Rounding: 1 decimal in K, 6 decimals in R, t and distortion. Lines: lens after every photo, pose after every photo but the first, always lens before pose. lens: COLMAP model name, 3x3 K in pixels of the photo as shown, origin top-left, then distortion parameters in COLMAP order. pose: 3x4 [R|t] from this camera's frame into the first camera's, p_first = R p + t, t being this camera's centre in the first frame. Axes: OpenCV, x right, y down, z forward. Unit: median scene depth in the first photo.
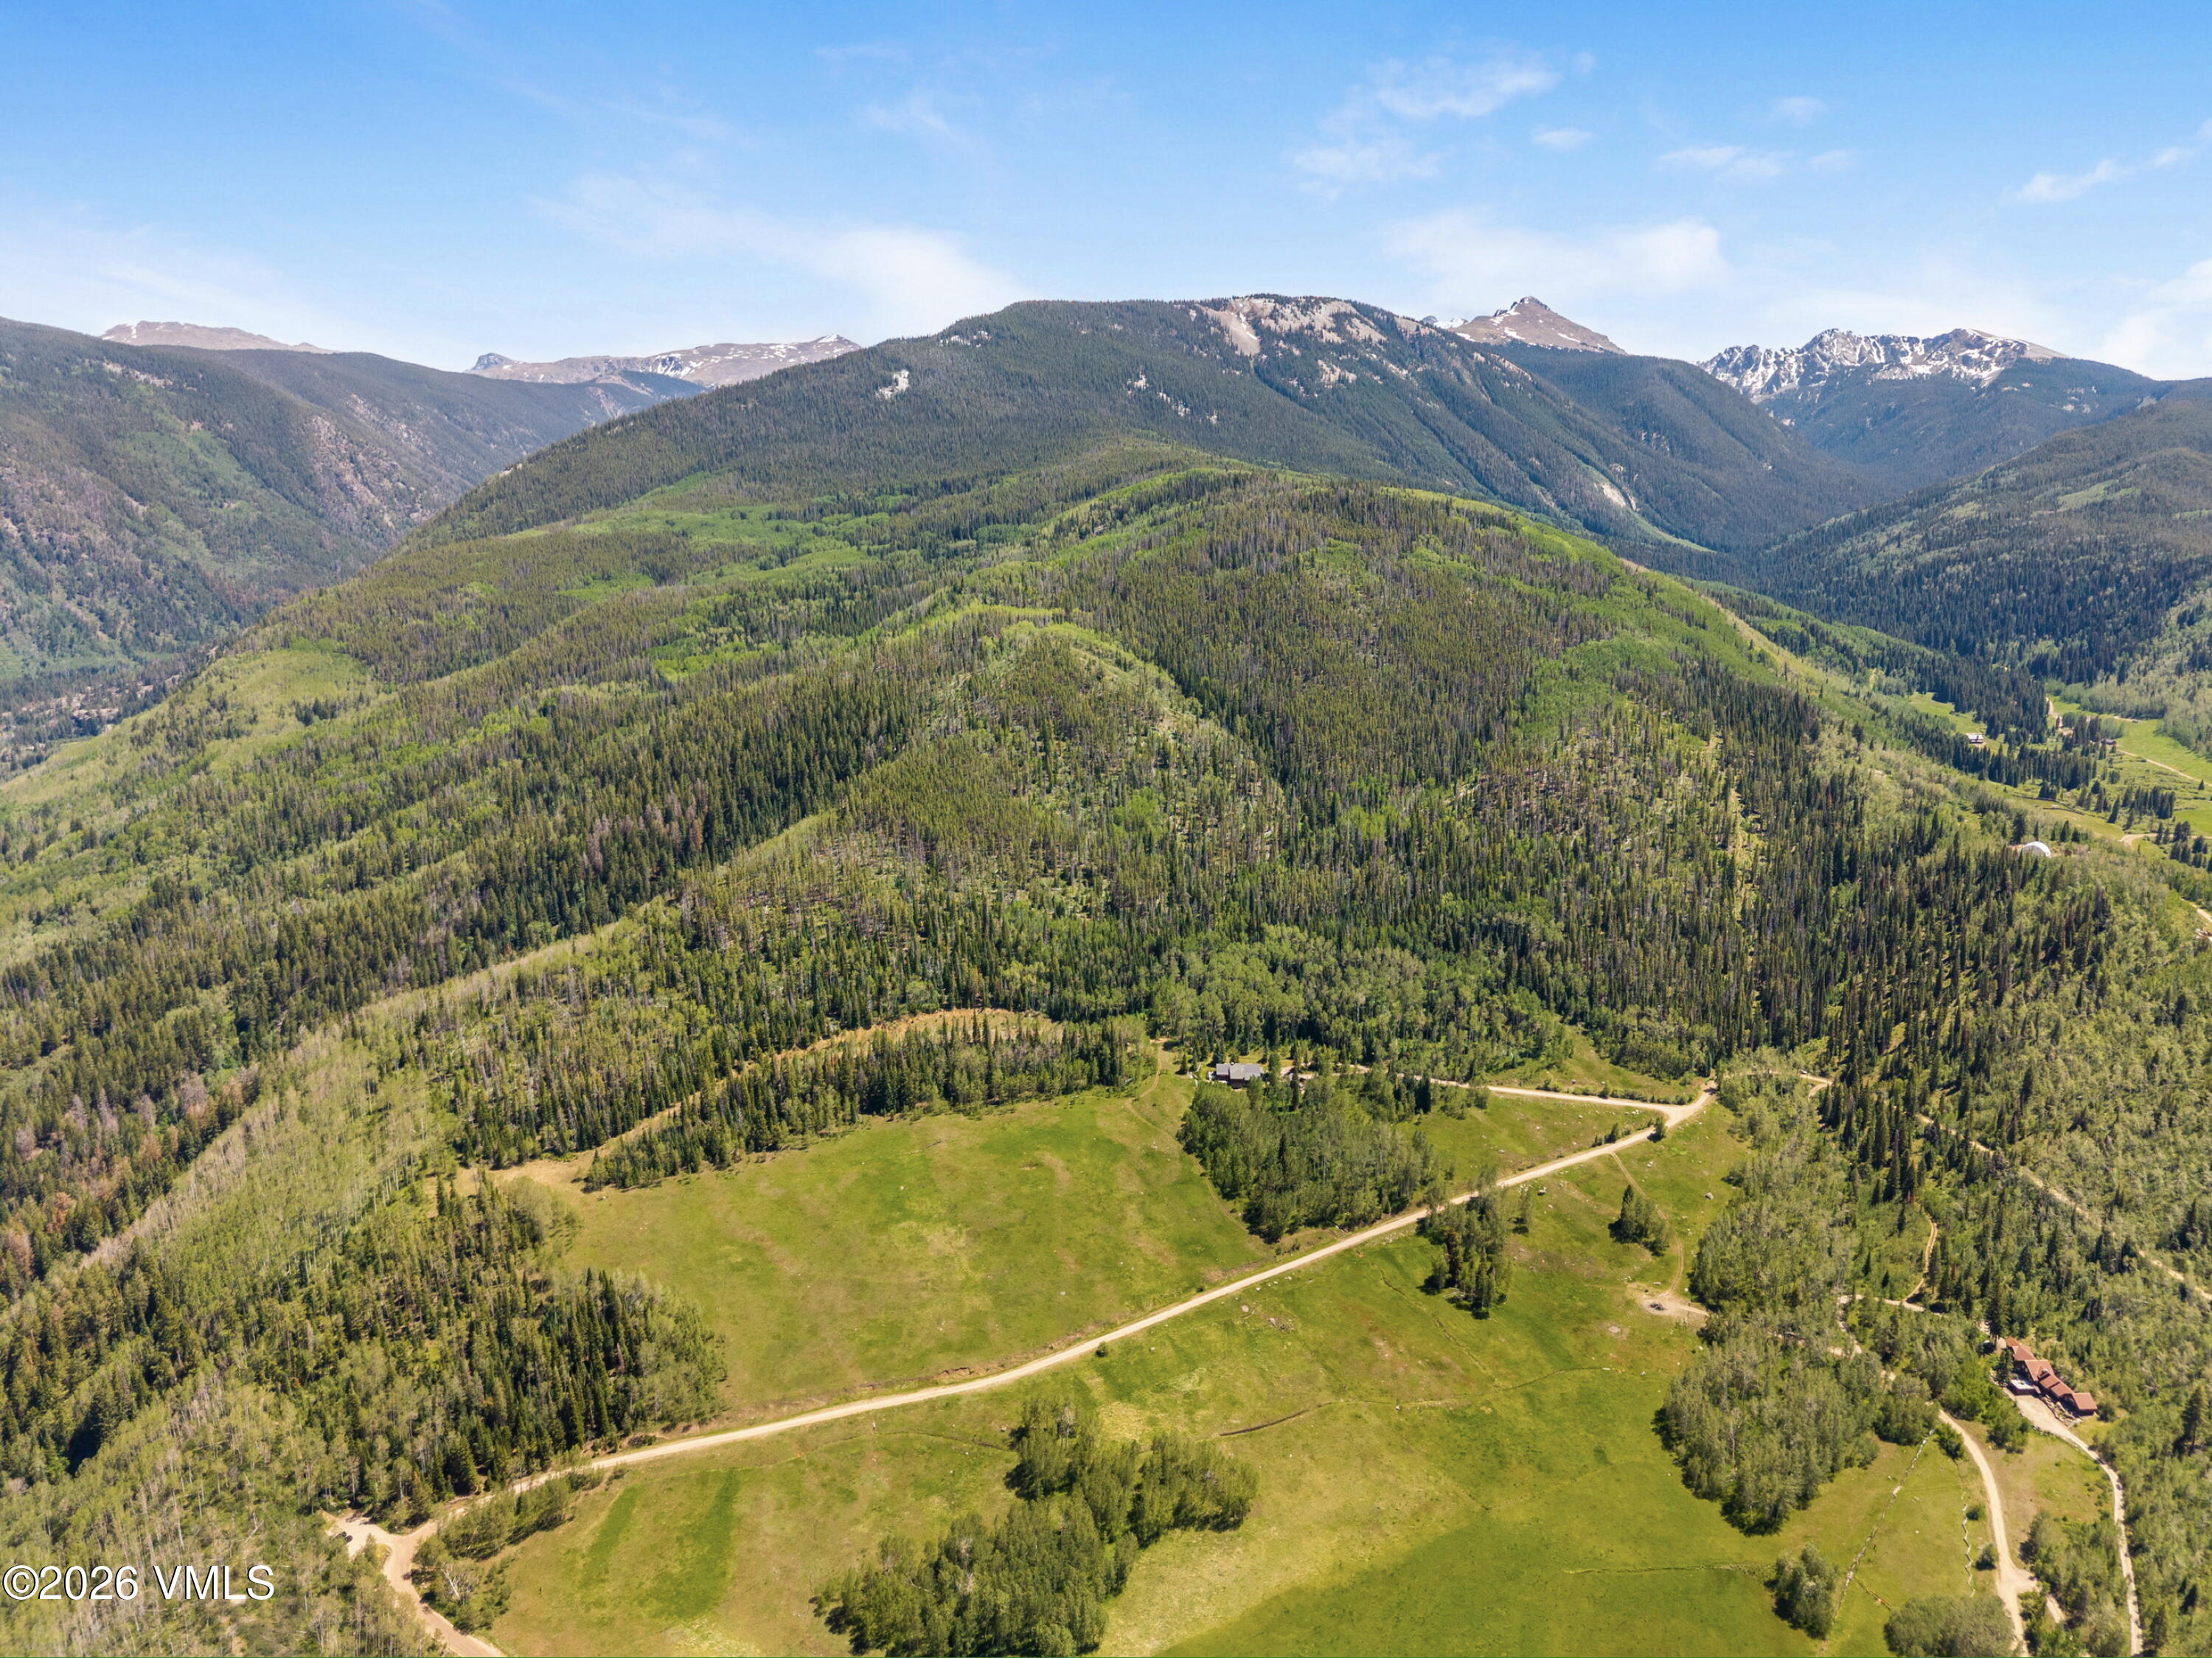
lens RADIAL K [[1478.9, 0, 1106.0], [0, 1478.9, 829.0], [0, 0, 1]] dist [0.009555, -0.005839]
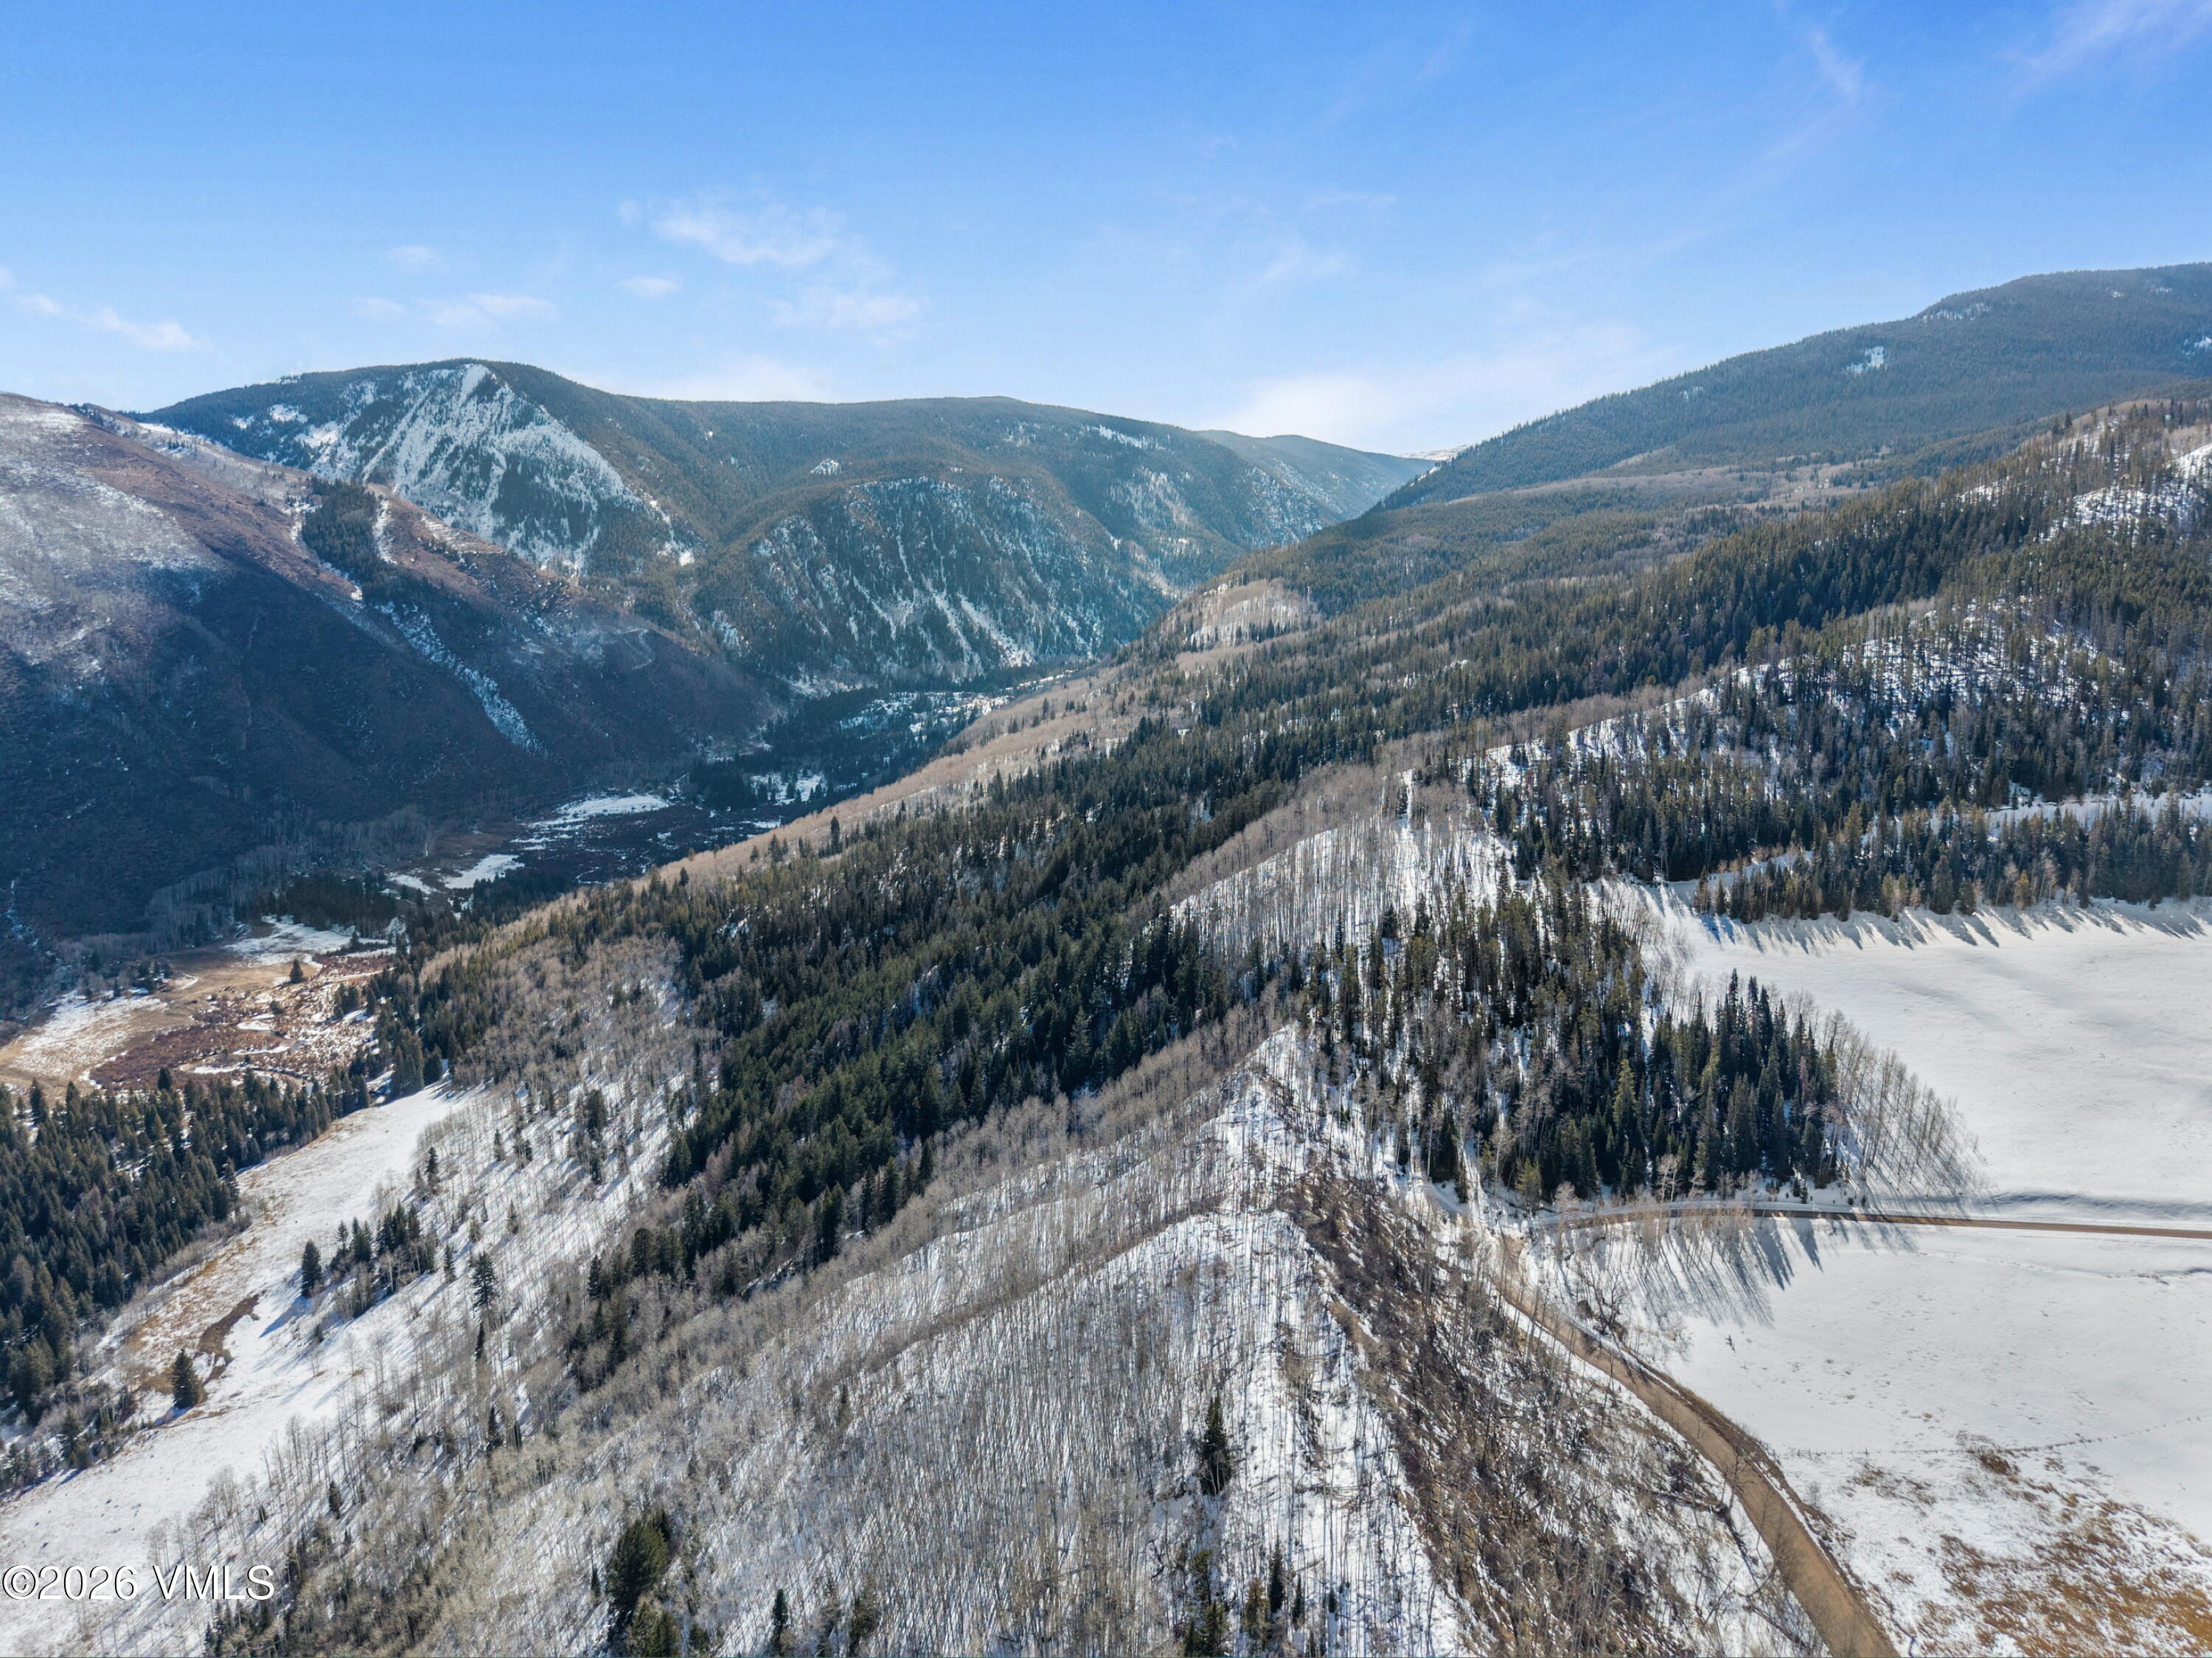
lens RADIAL K [[1436.0, 0, 1088.7], [0, 1436.0, 892.5], [0, 0, 1]] dist [0.001864, -0.007181]
pose [[0.842309, 0.097240, -0.530151, -0.054636], [-0.110542, 0.993849, 0.006660, 0.062954], [0.527537, 0.052994, 0.847877, 0.058598]]
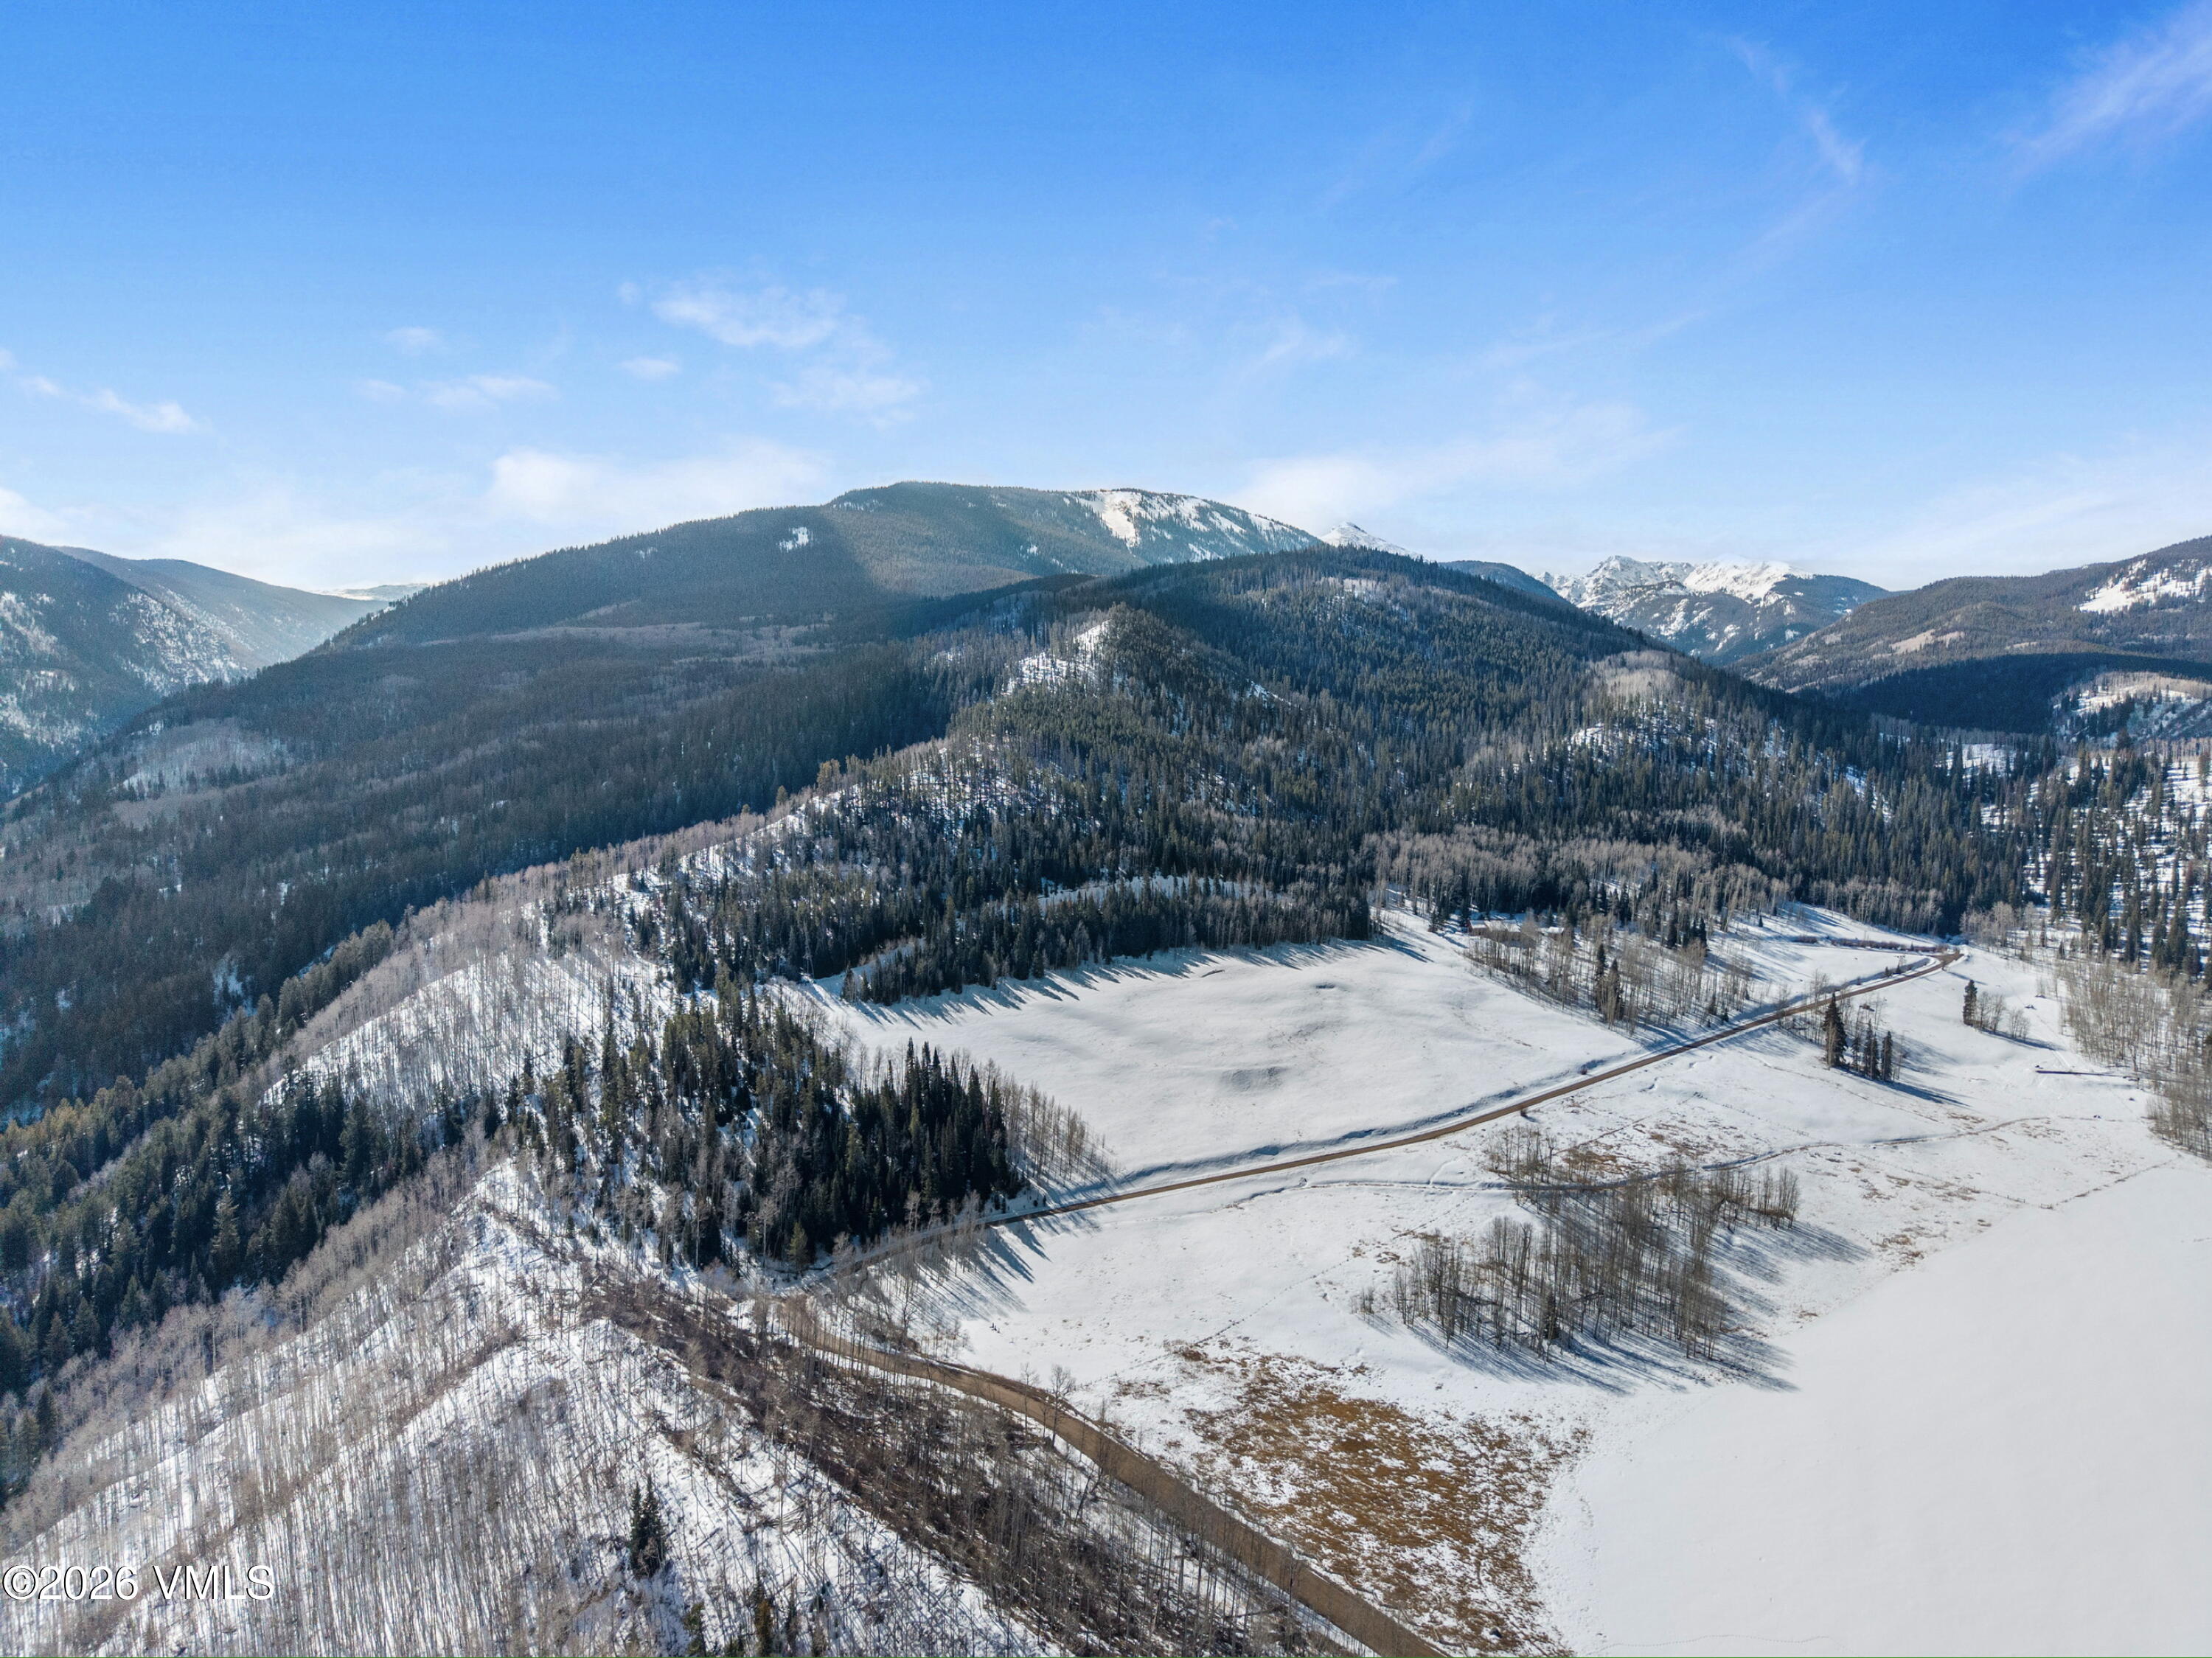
lens RADIAL K [[1475.9, 0, 1106.0], [0, 1475.9, 829.0], [0, 0, 1]] dist [0.014901, -0.004441]
pose [[0.991293, -0.015284, 0.130784, -0.075047], [0.036897, 0.985691, -0.164477, 0.069636], [-0.126398, 0.167870, 0.977672, 0.036434]]
